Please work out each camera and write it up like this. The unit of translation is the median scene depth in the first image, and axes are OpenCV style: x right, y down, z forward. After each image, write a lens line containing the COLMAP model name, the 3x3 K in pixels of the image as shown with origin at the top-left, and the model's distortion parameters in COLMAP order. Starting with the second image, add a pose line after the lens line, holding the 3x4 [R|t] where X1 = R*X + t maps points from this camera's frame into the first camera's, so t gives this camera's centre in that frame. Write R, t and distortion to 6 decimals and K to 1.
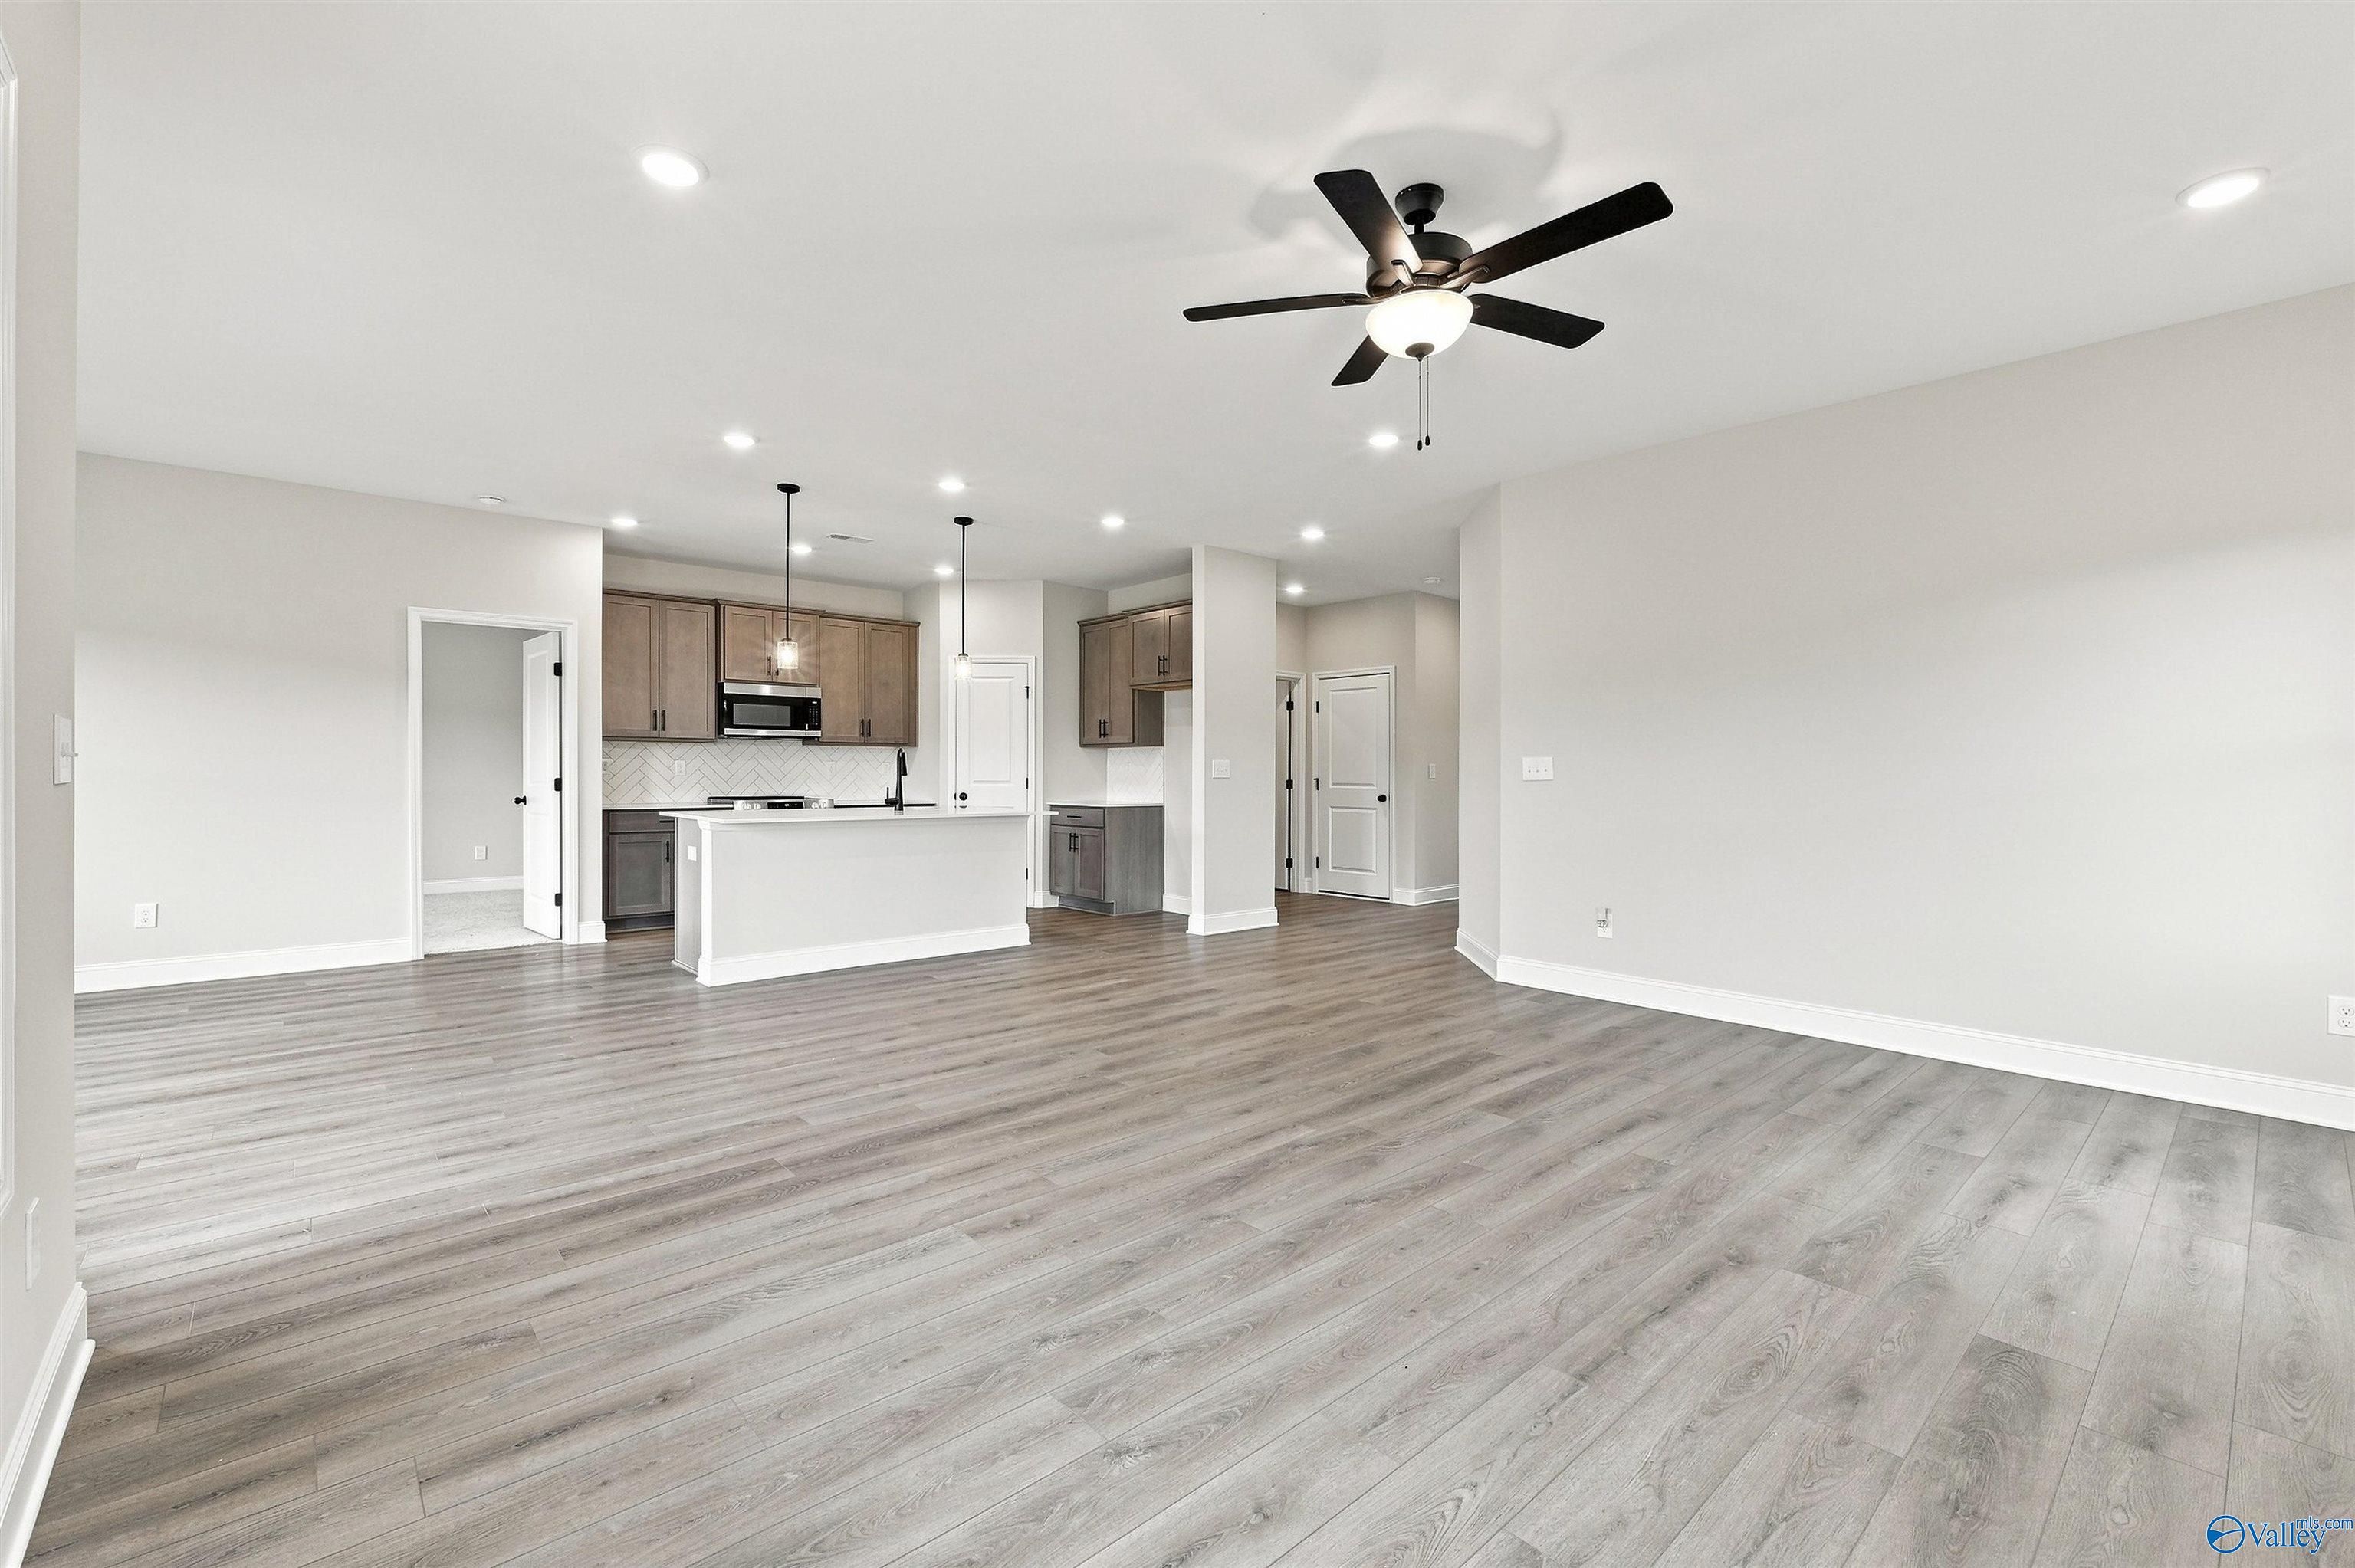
lens RADIAL K [[1008.1, 0, 1177.5], [0, 1008.1, 784.0], [0, 0, 1]] dist [0.000157, -0.000035]
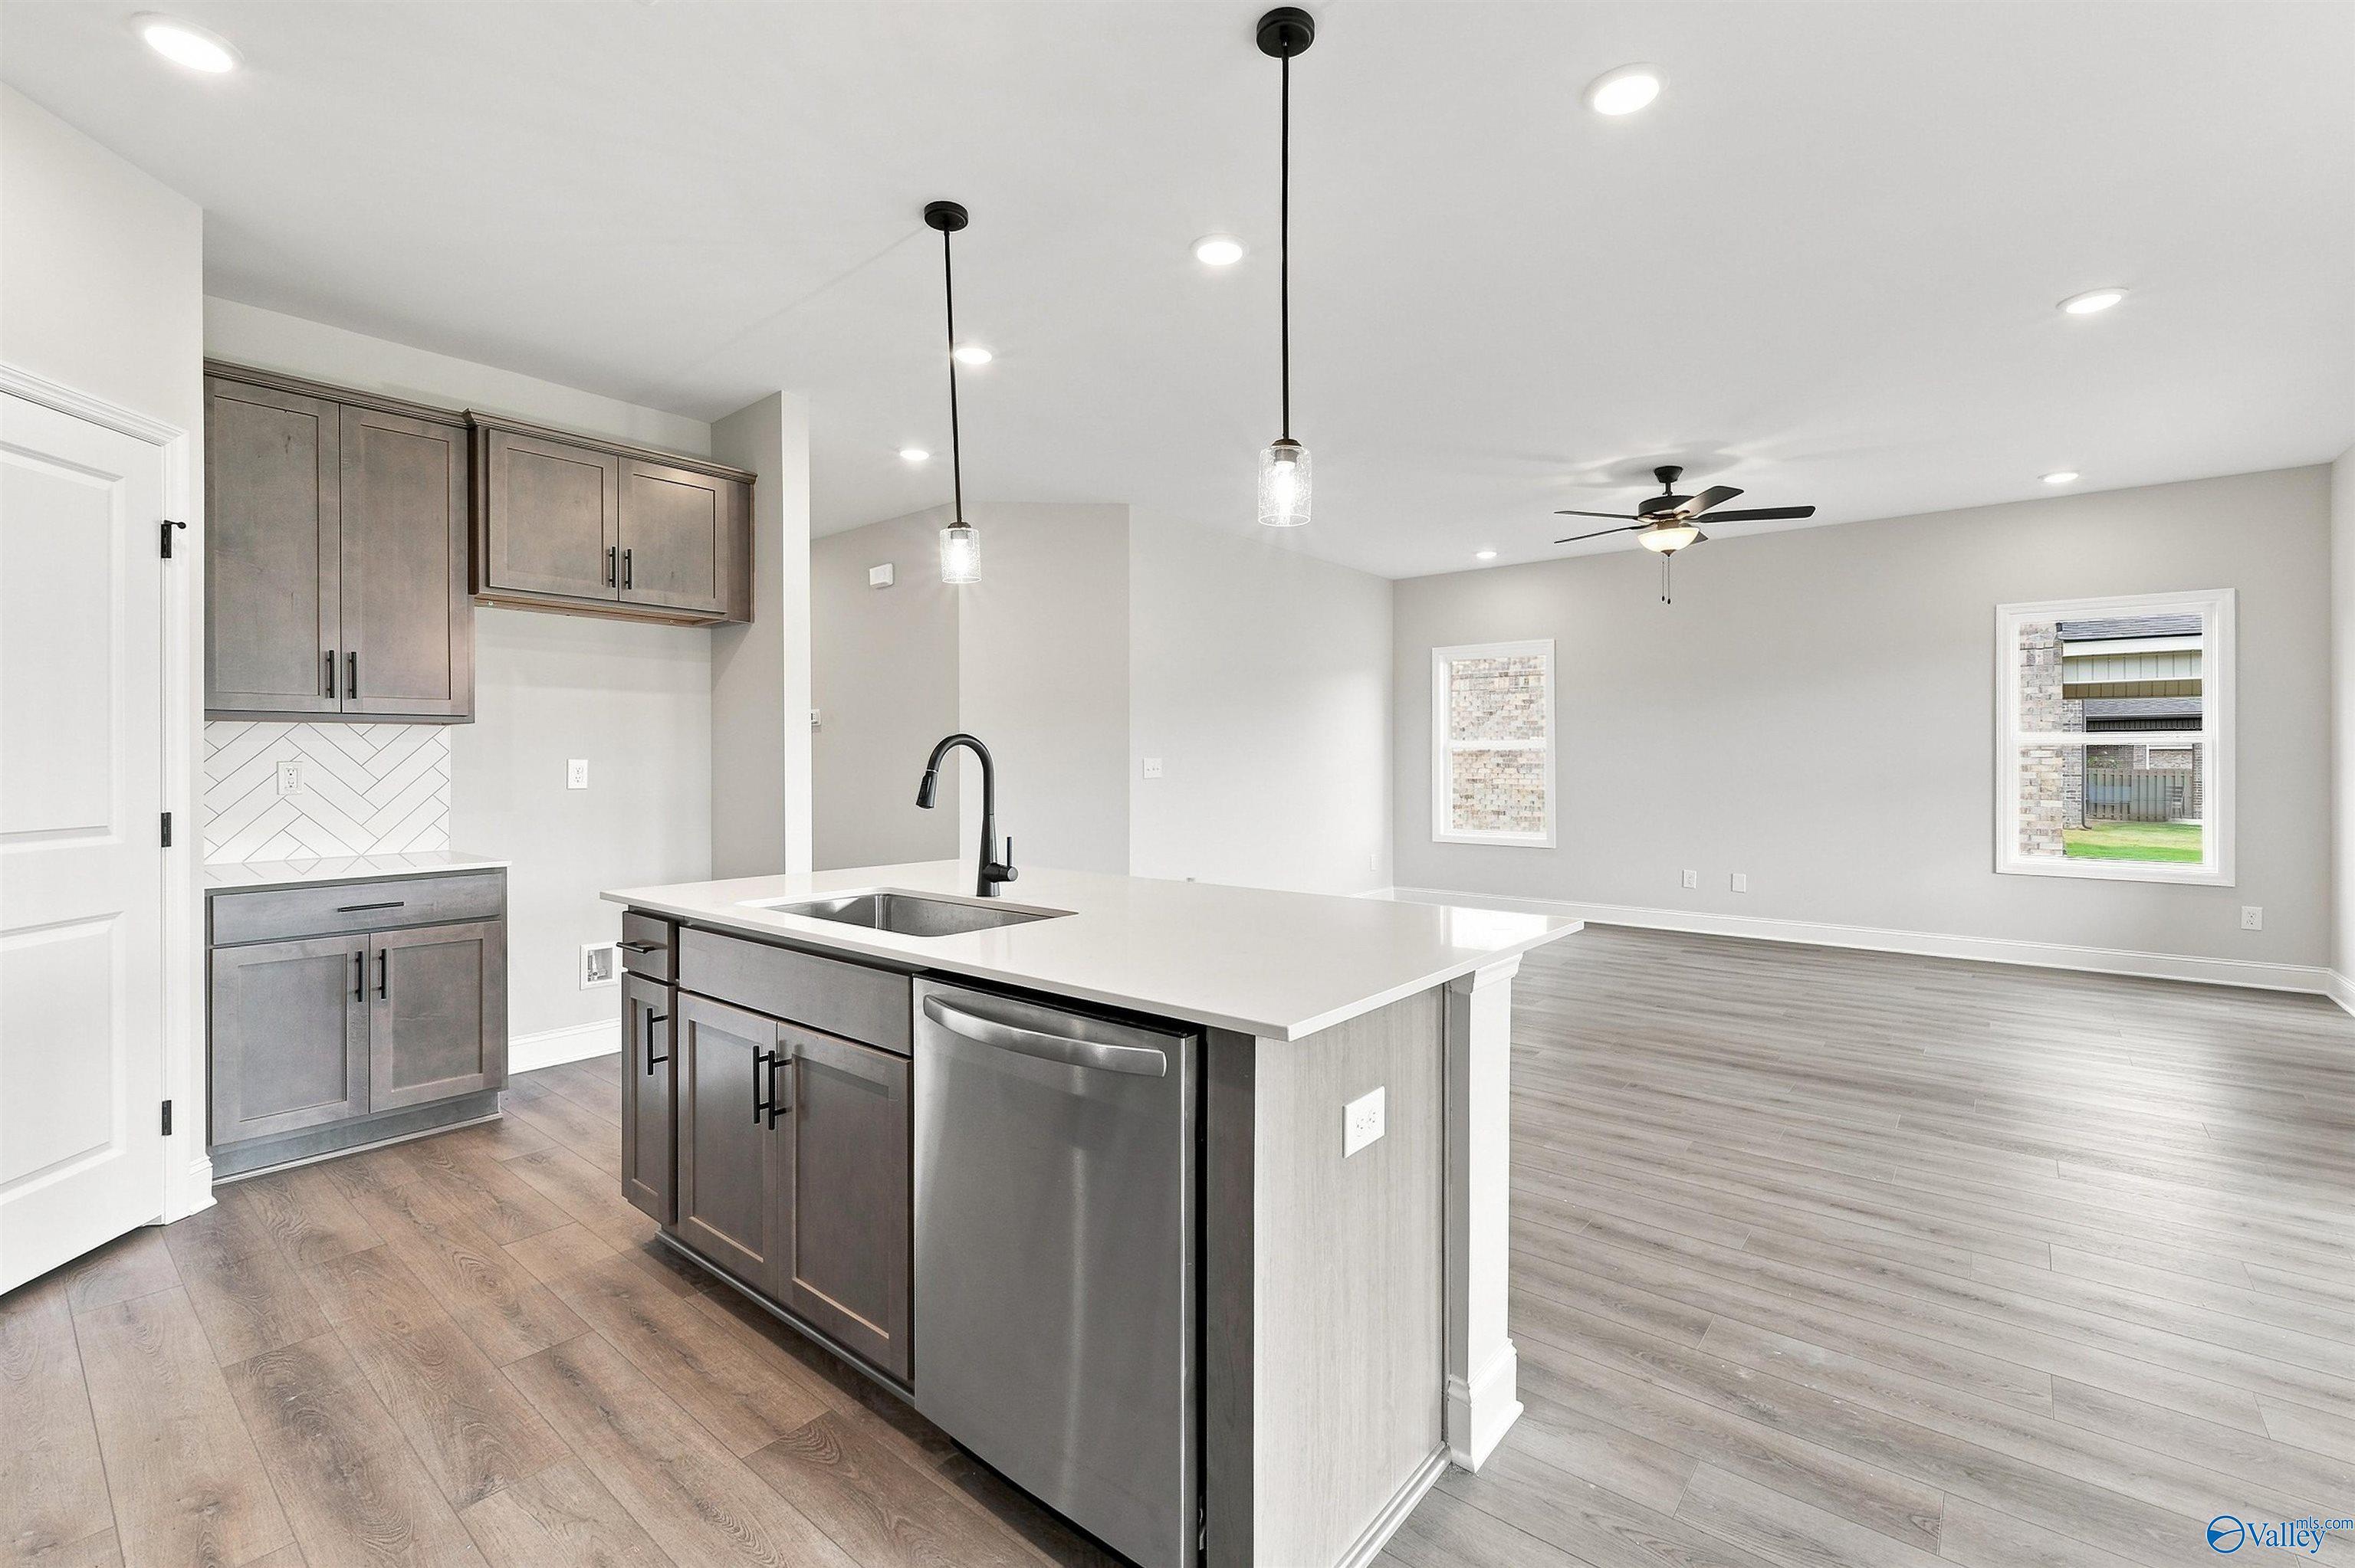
lens RADIAL K [[989.2, 0, 1182.1], [0, 989.2, 771.5], [0, 0, 1]] dist [-0.002146, -0.000298]
pose [[-0.142343, -0.014165, 0.989716, -0.531788], [0.011886, 0.999801, 0.016019, -0.021375], [-0.989746, 0.014044, -0.142146, 0.784687]]
